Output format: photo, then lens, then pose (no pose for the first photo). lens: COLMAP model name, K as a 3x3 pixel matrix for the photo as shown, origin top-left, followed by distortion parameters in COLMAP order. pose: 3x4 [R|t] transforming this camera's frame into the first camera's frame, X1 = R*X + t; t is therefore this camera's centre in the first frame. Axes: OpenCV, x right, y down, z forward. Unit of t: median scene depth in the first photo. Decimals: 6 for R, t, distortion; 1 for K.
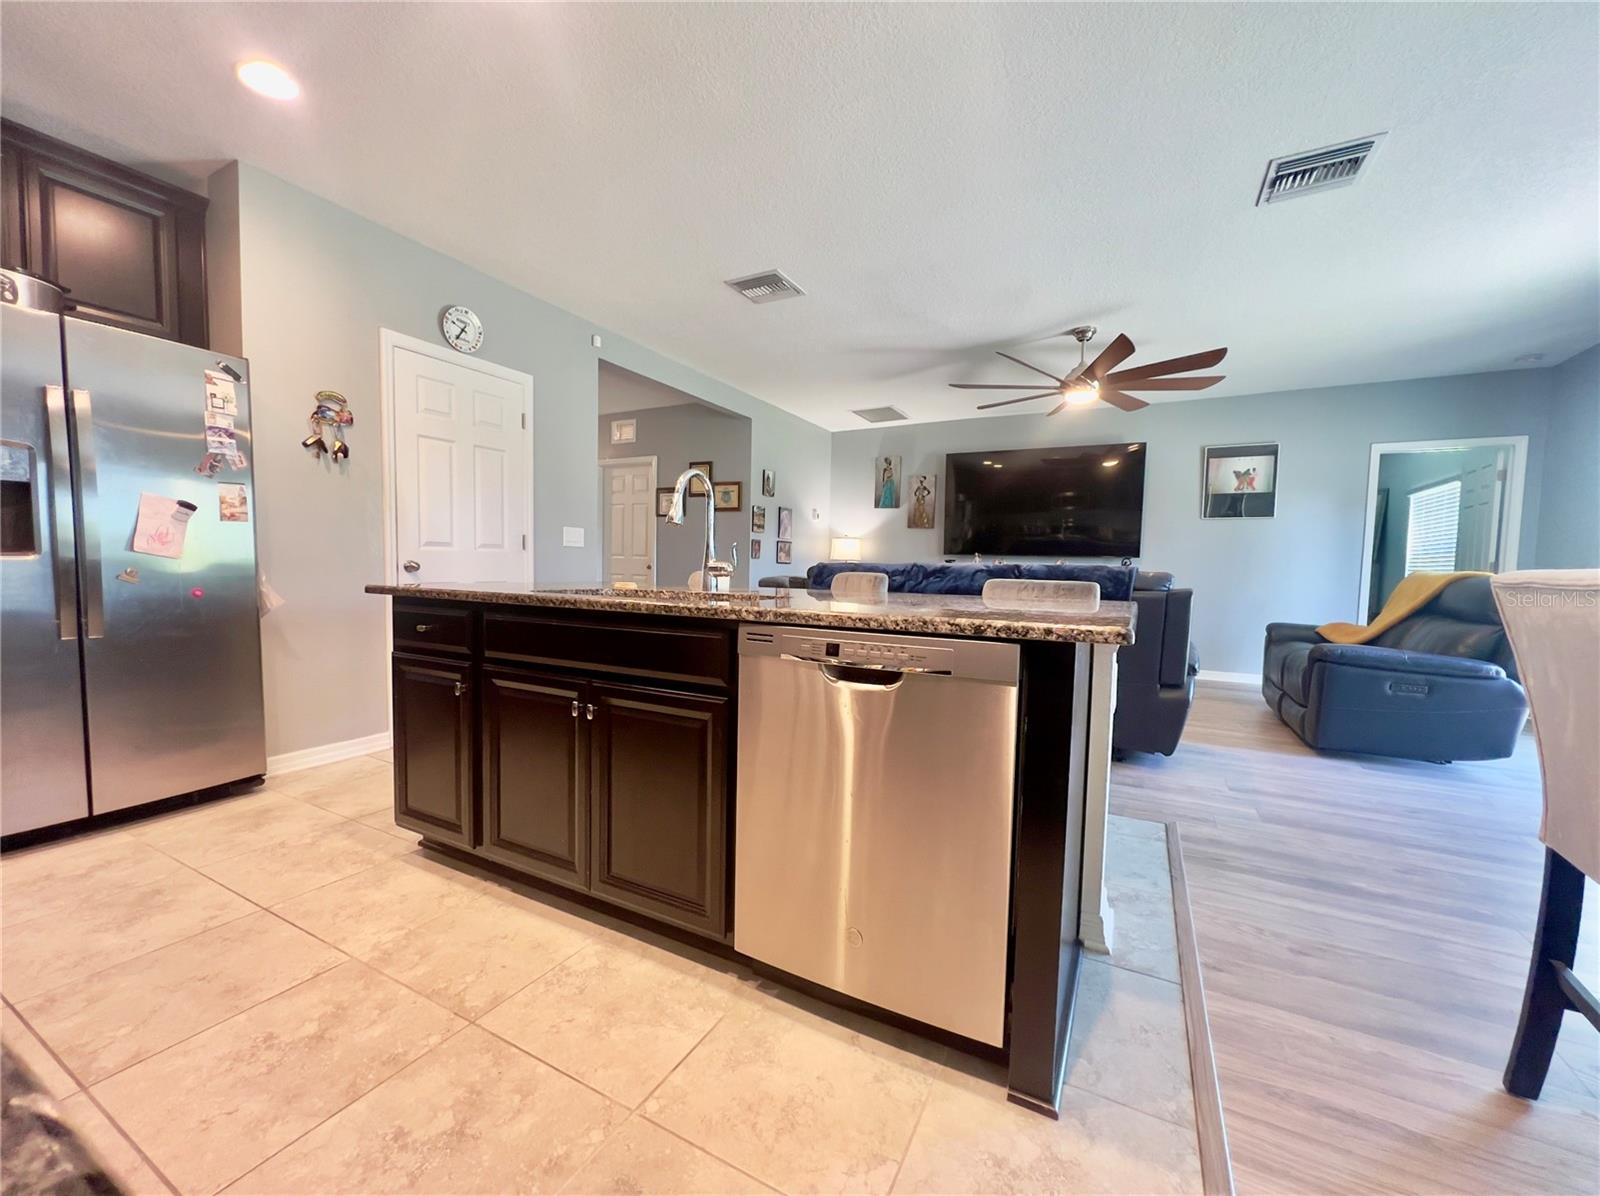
lens RADIAL K [[636.1, 0, 799.3], [0, 636.1, 601.9], [0, 0, 1]] dist [-0.001163, 0.000094]
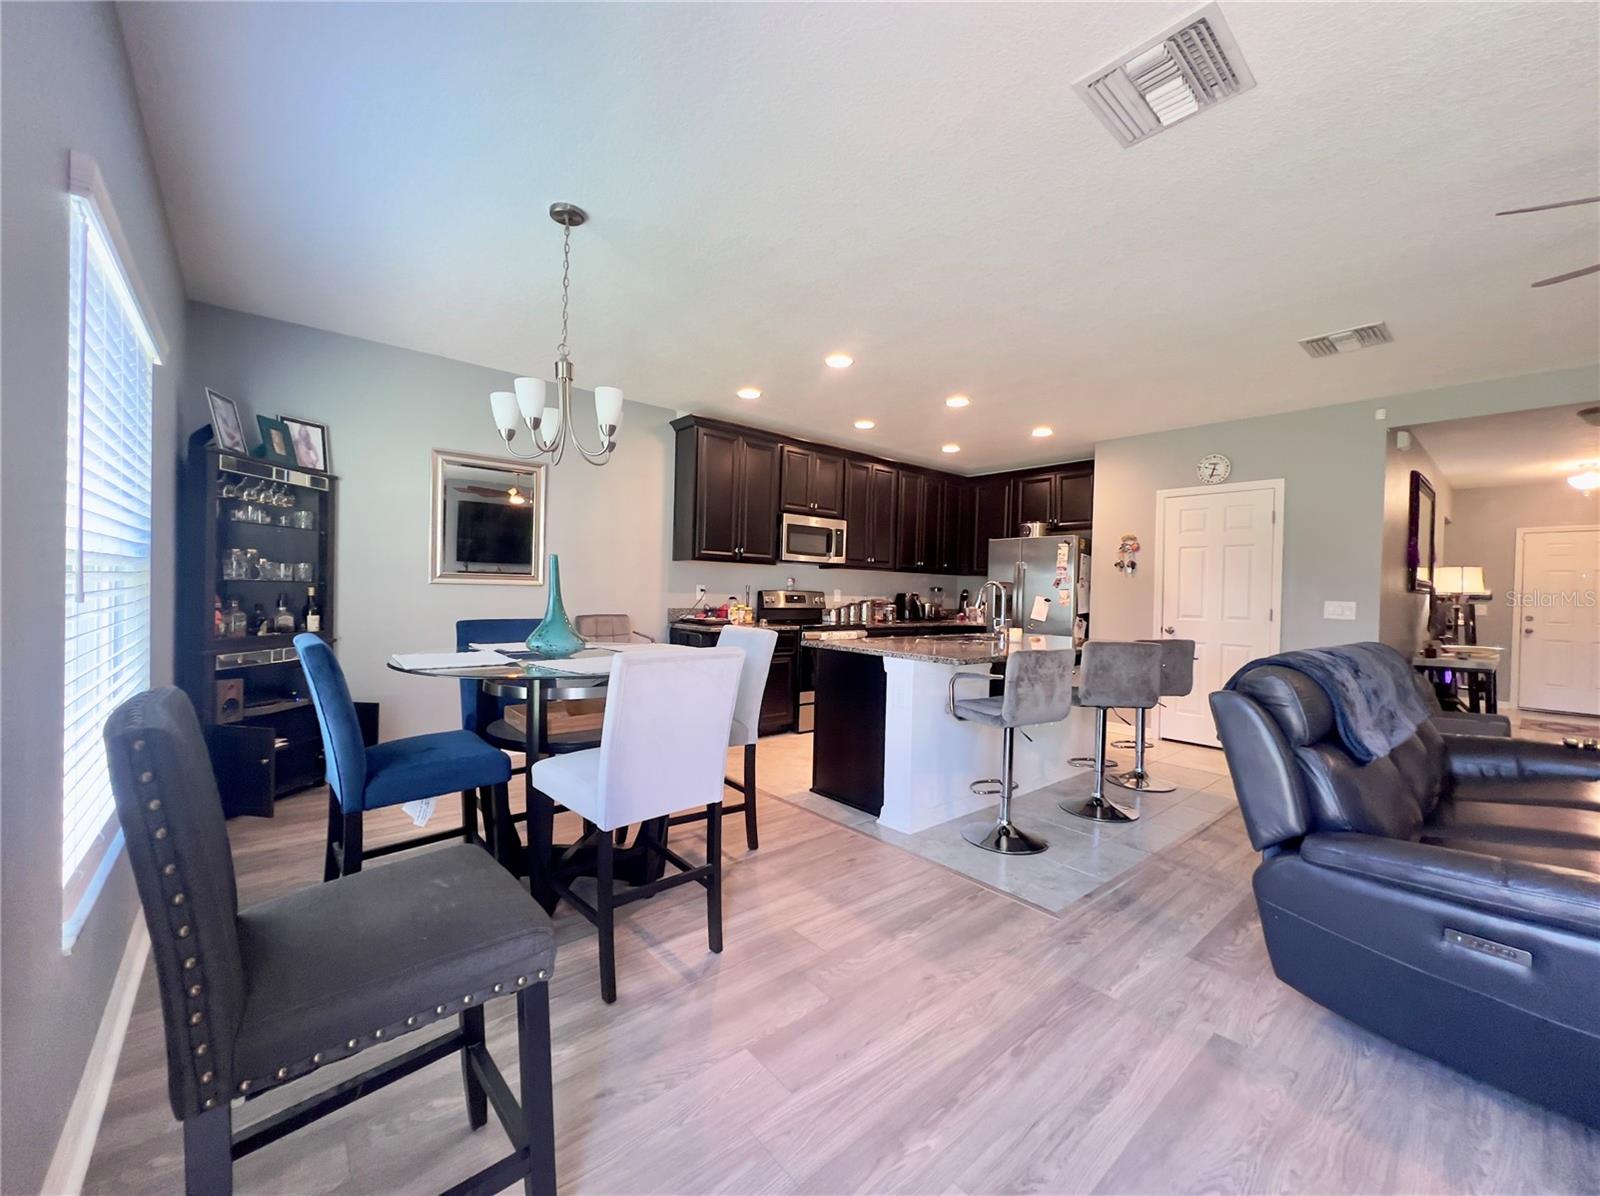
lens RADIAL K [[631.2, 0, 800.0], [0, 631.2, 598.0], [0, 0, 1]] dist [-0.000206, -0.000103]
pose [[-0.362209, -0.018807, -0.931907, 1.195748], [-0.087687, 0.996050, 0.013981, -0.076746], [0.927963, 0.086780, -0.362427, 0.702425]]
